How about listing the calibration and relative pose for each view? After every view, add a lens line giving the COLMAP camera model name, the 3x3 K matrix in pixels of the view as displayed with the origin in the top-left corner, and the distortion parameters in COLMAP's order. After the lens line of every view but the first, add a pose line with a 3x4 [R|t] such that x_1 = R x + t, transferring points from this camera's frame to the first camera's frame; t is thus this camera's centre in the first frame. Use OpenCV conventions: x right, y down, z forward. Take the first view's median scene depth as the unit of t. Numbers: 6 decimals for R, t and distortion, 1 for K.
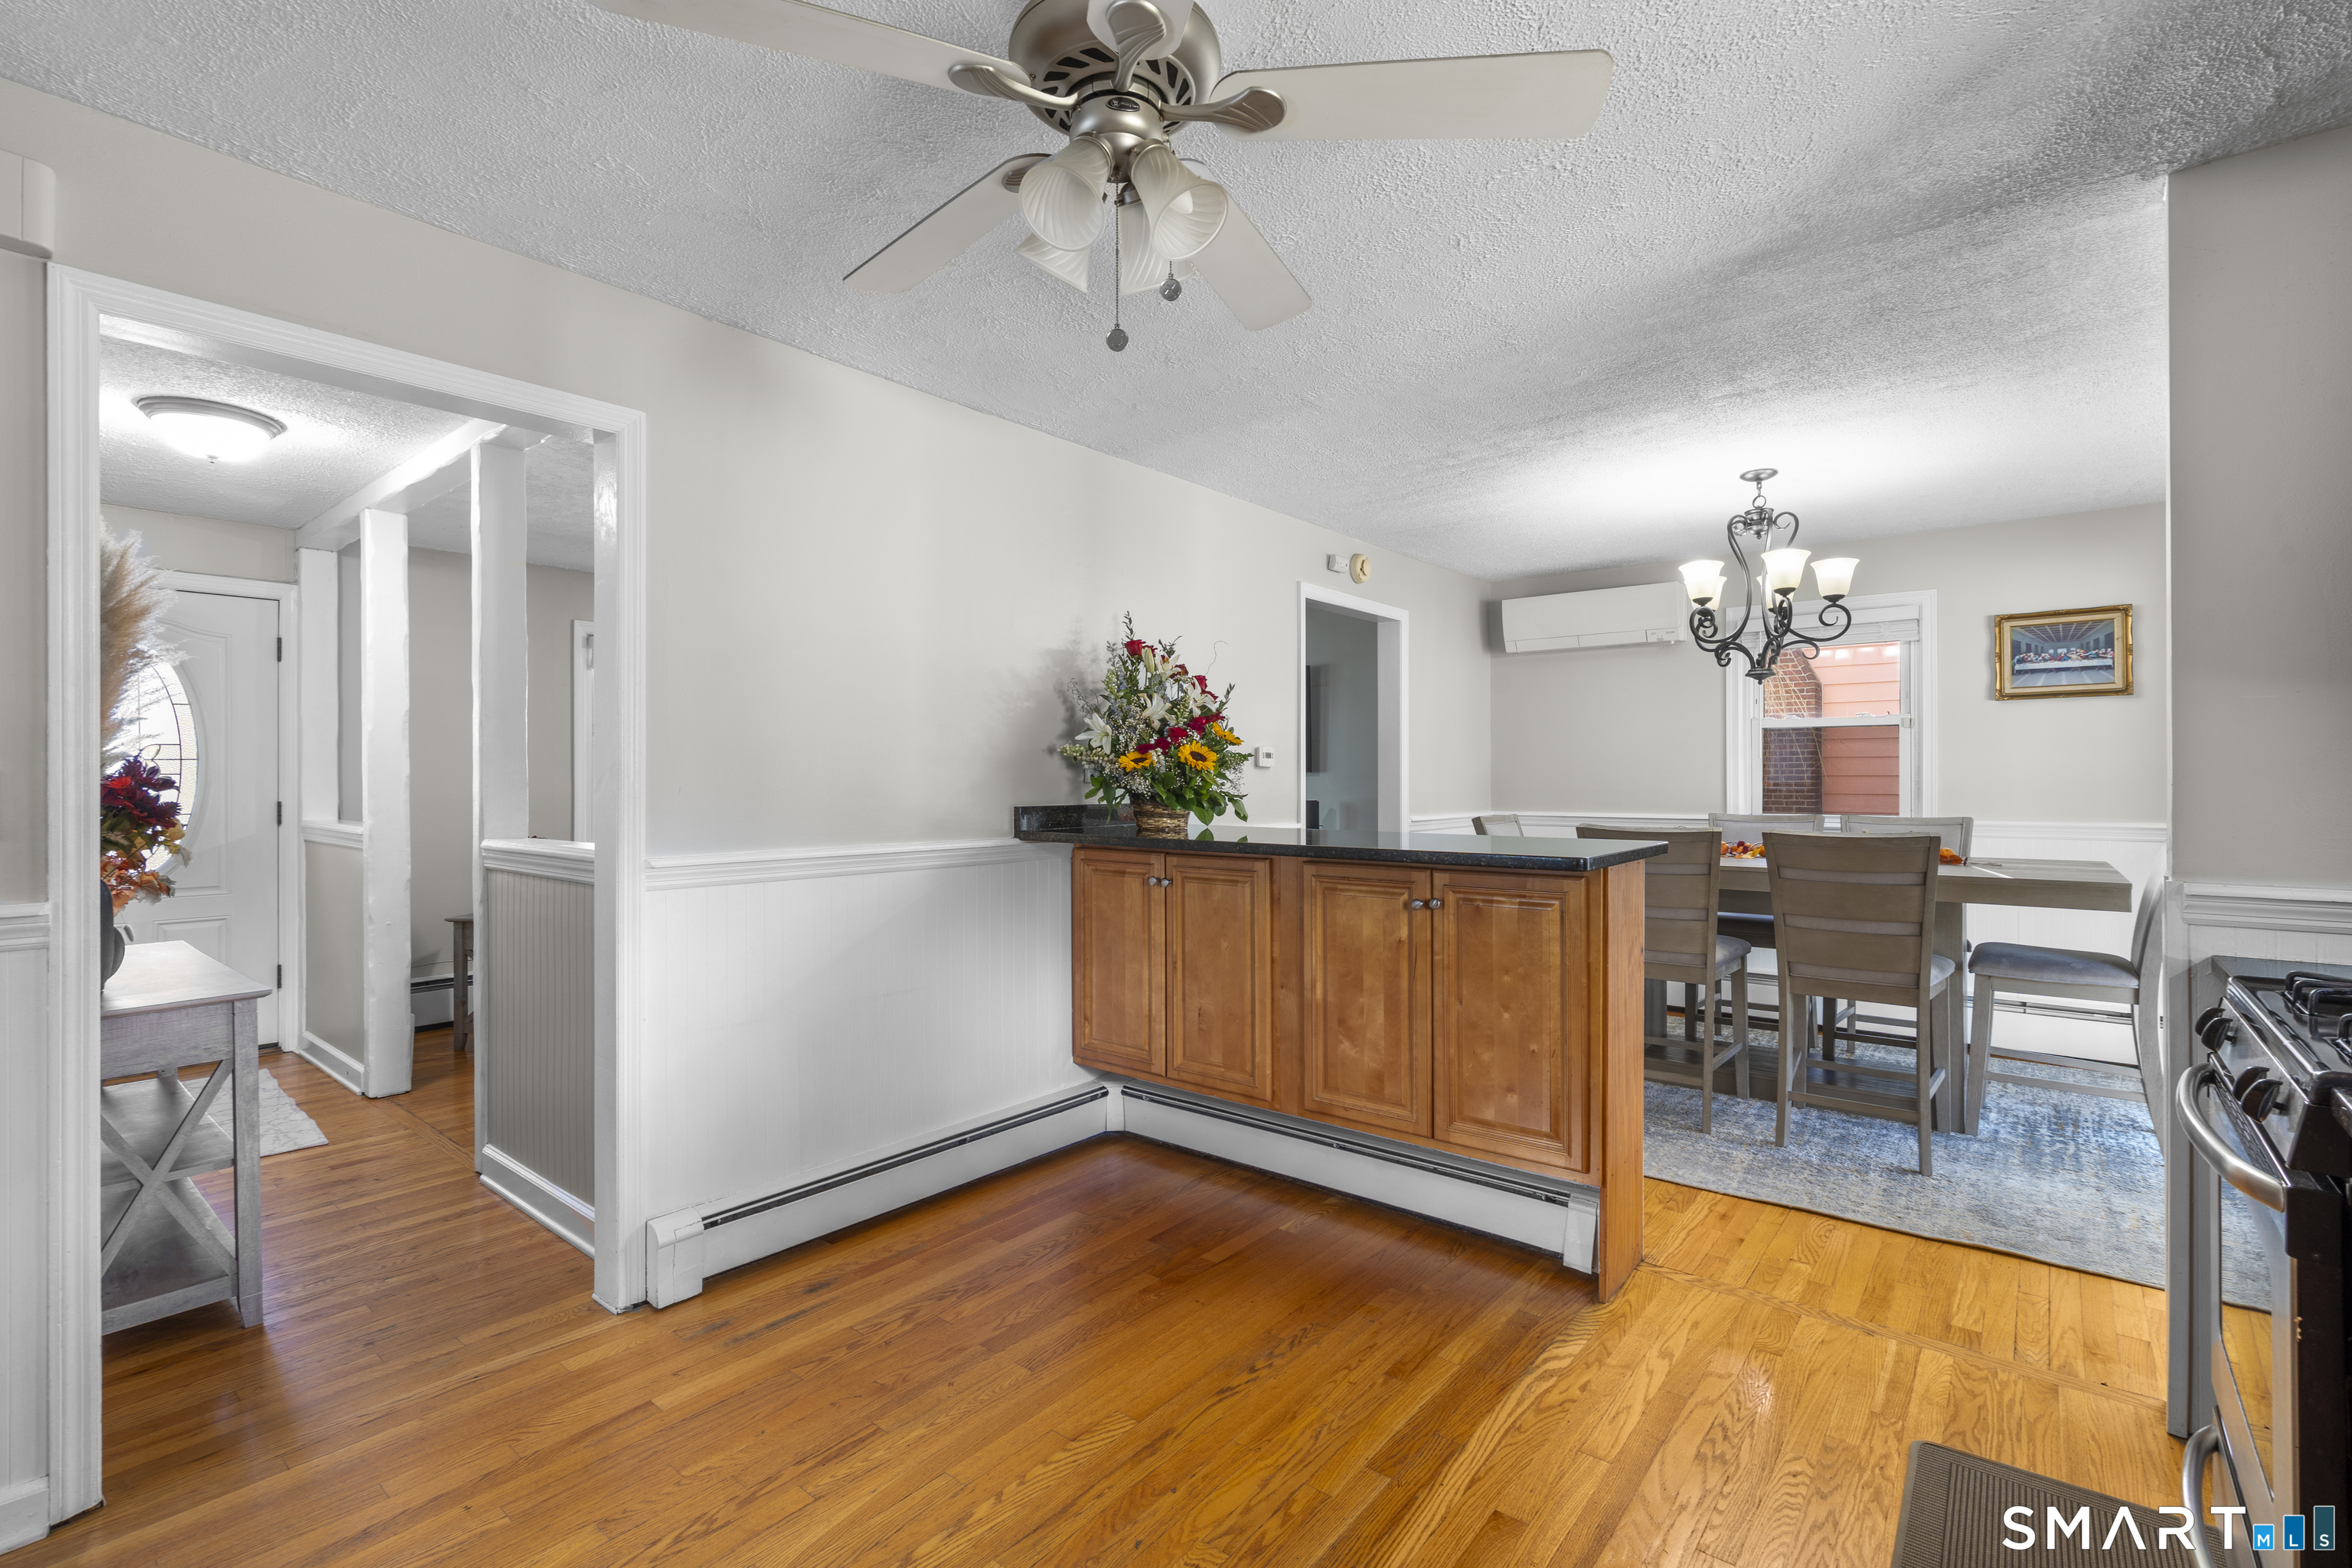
lens RADIAL K [[1058.4, 0, 1169.2], [0, 1058.4, 775.8], [0, 0, 1]] dist [-0.007821, 0.003529]
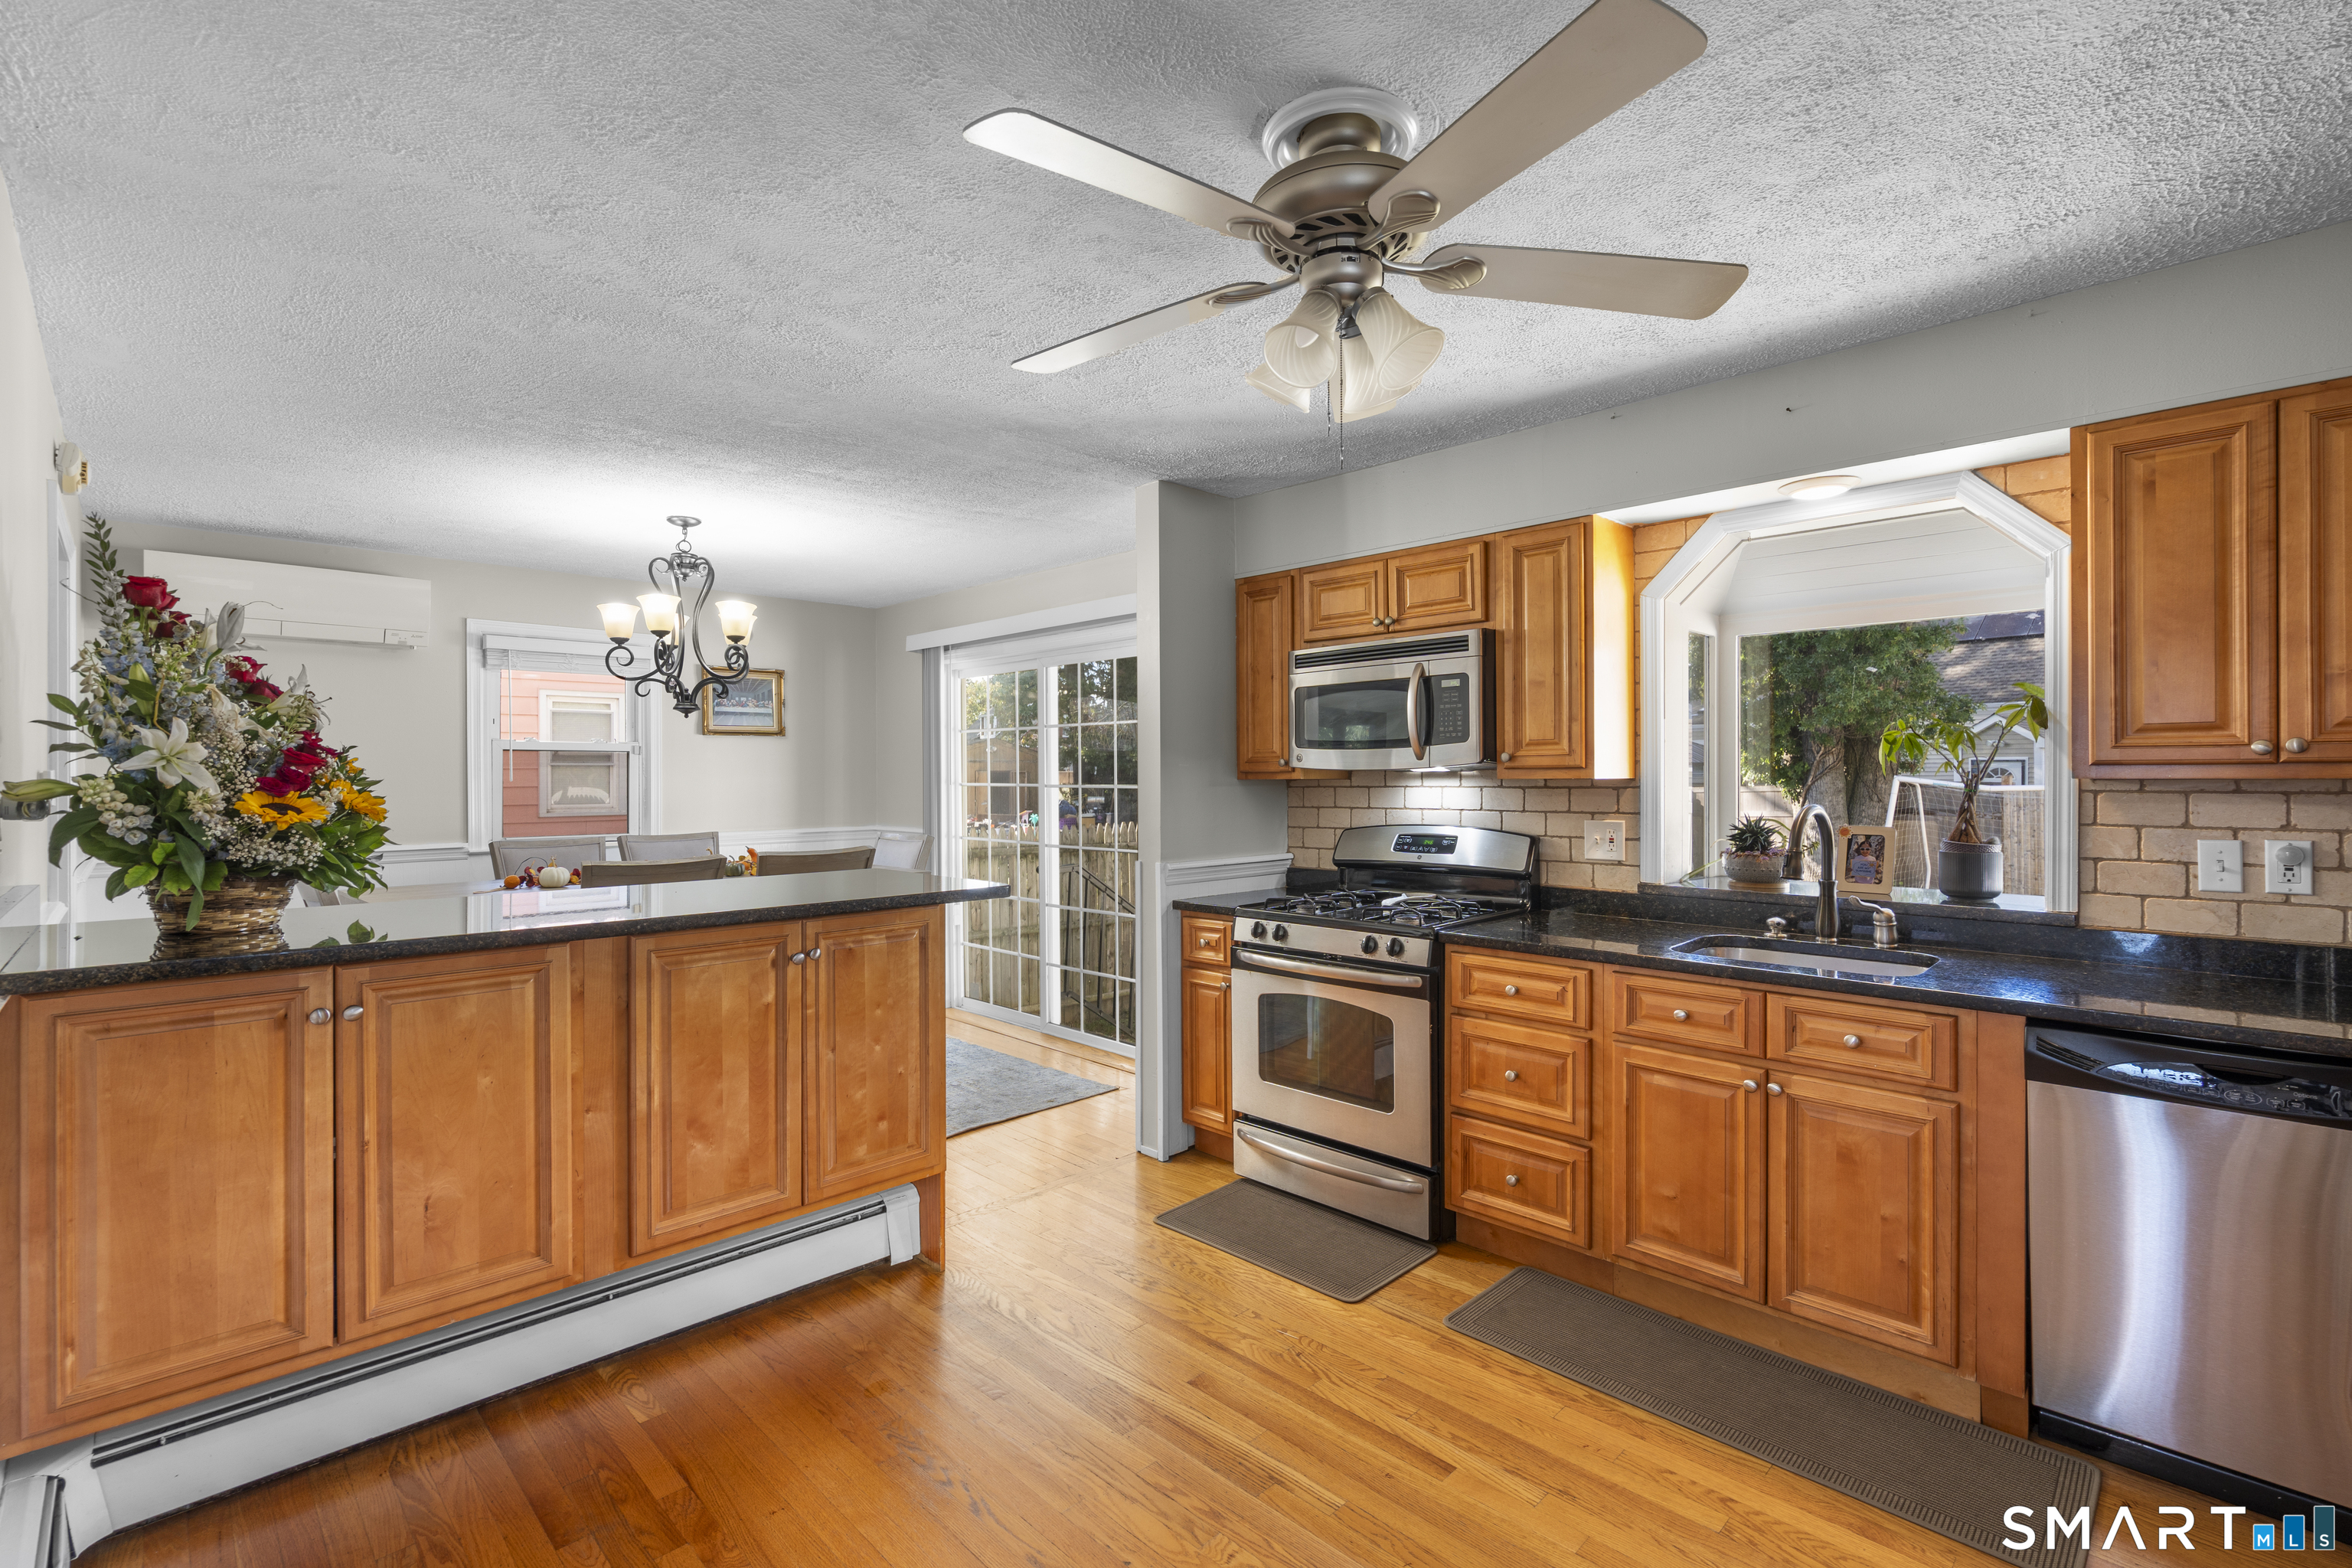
lens RADIAL K [[1058.4, 0, 1171.7], [0, 1058.4, 778.7], [0, 0, 1]] dist [-0.007821, 0.003529]
pose [[0.105034, -0.001628, 0.994467, -0.489196], [0.001681, 0.999998, 0.001460, -0.027837], [-0.994467, 0.001518, 0.105036, 0.432112]]
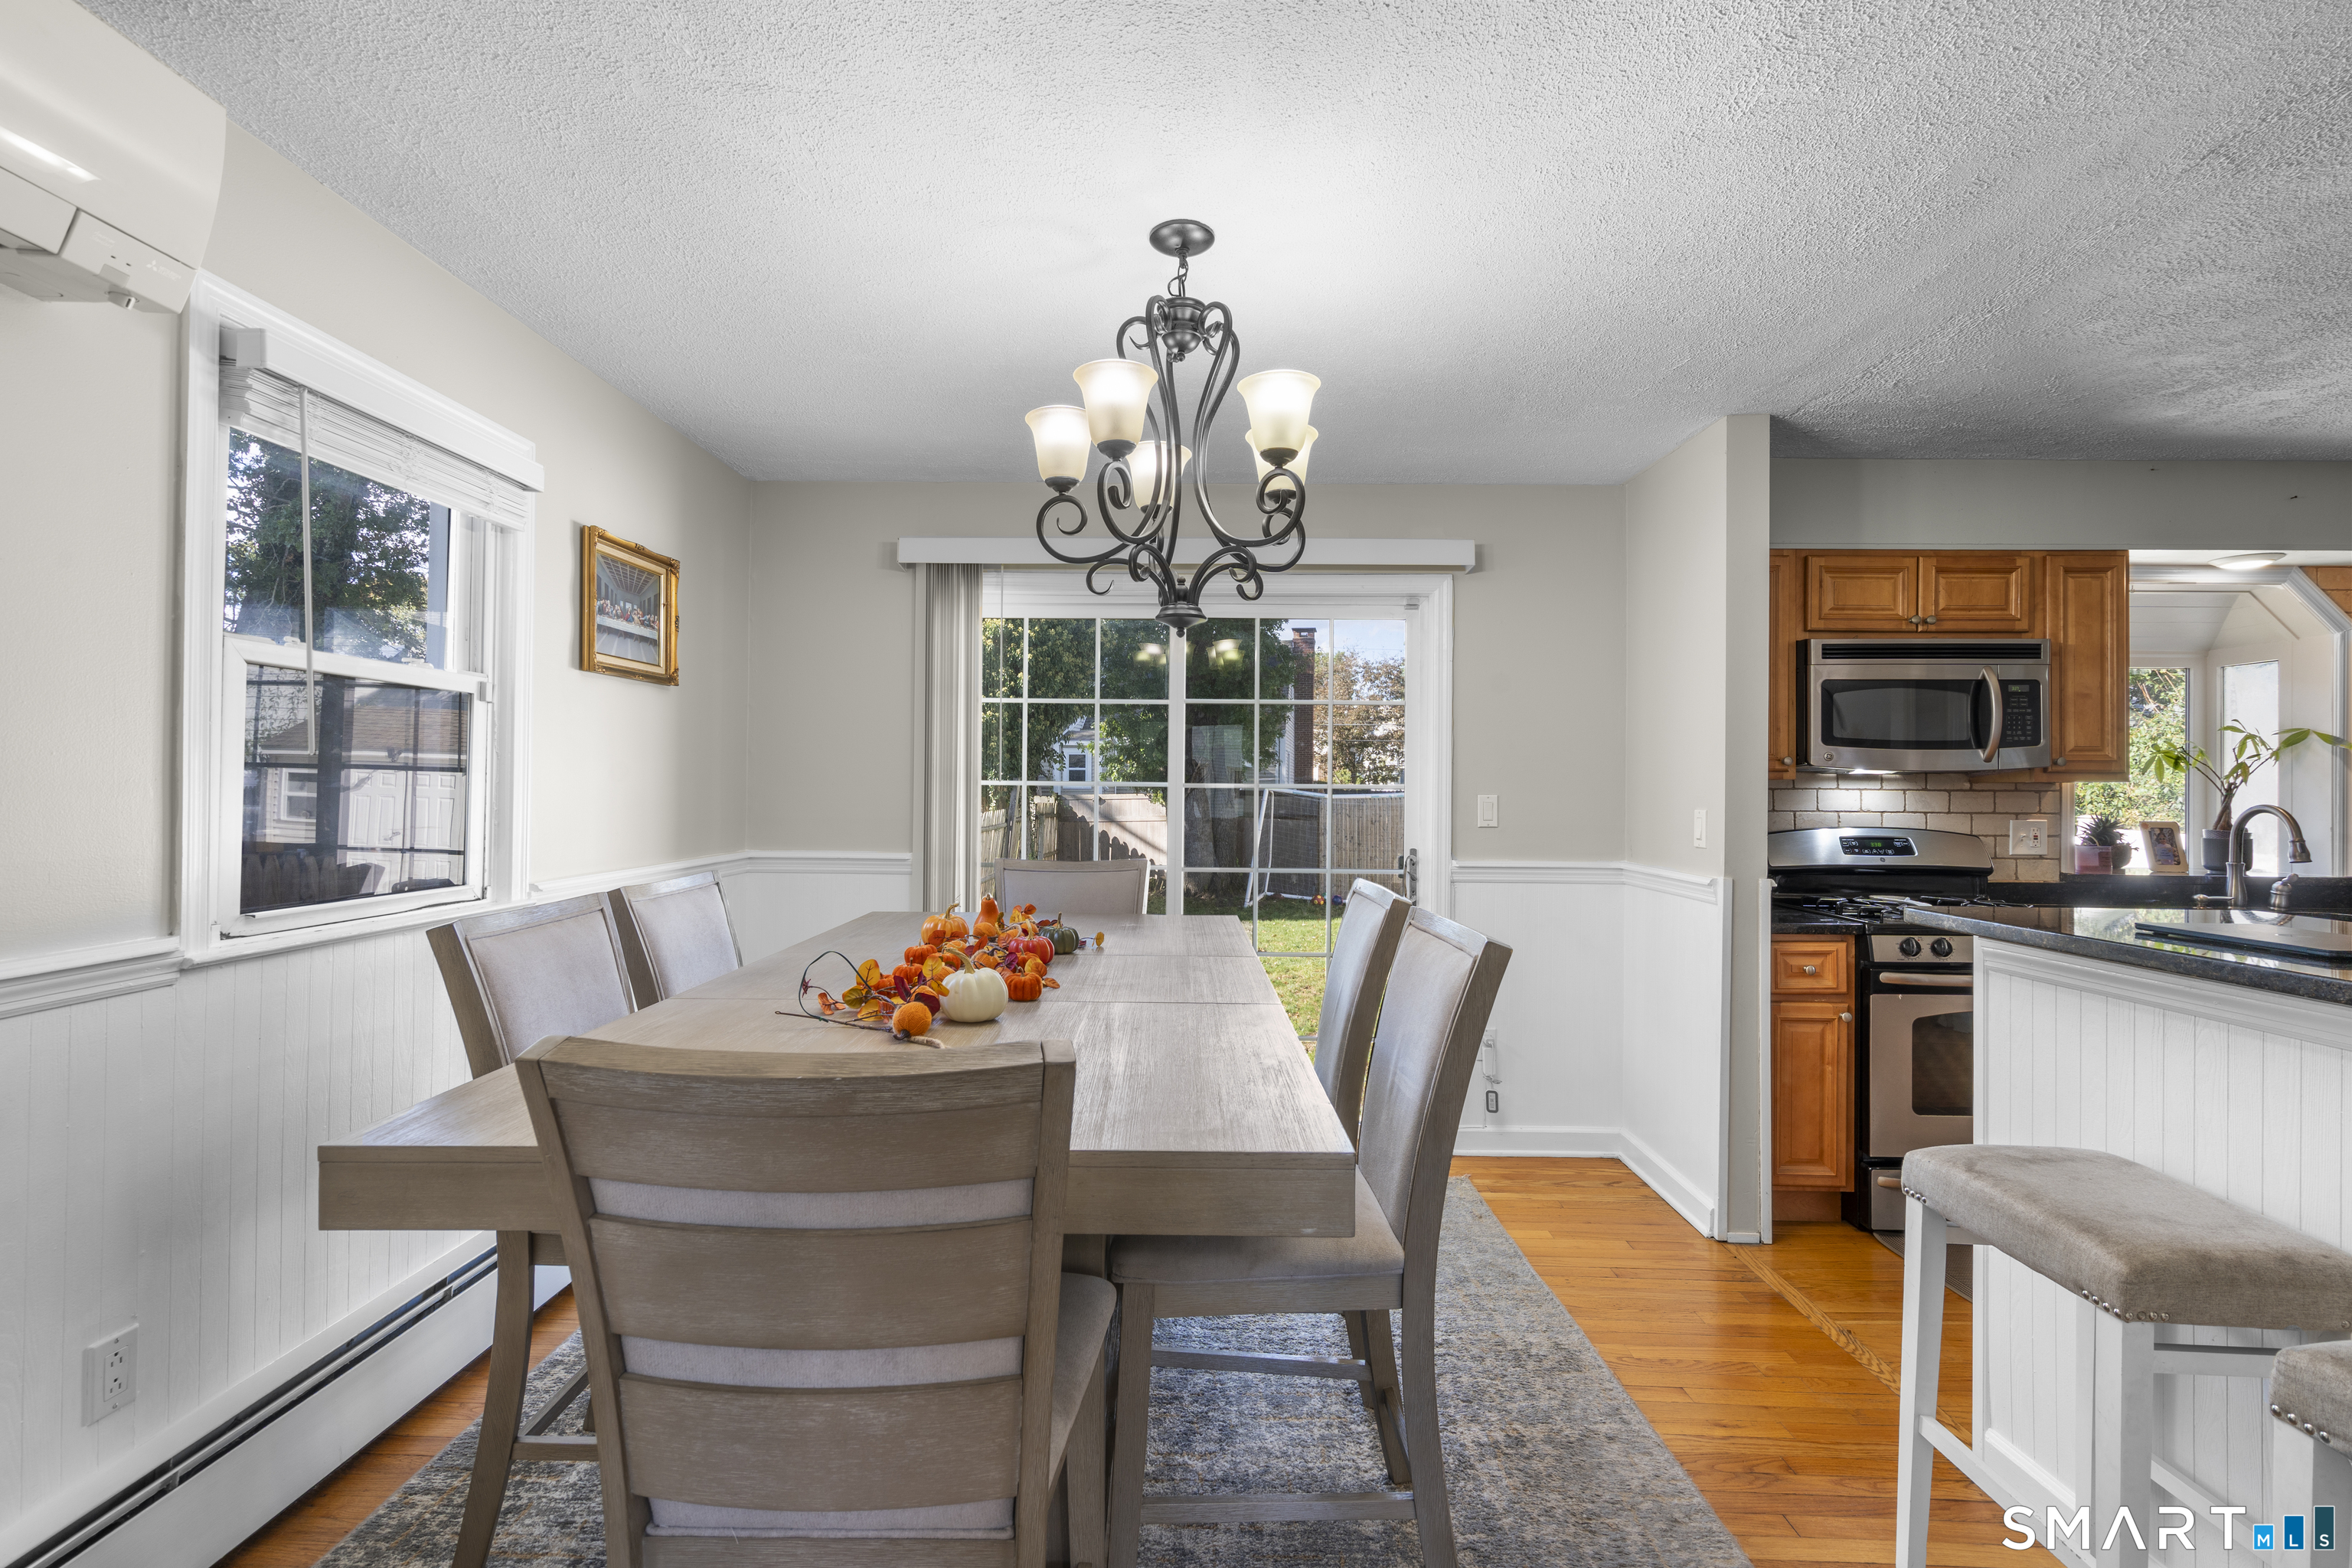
lens RADIAL K [[1054.7, 0, 1167.3], [0, 1054.7, 782.5], [0, 0, 1]] dist [-0.004231, -0.000455]
pose [[-0.617561, 0.000781, 0.786523, 0.161263], [-0.010148, 0.999908, -0.008961, -0.008825], [-0.786458, -0.013516, -0.617496, 1.438616]]
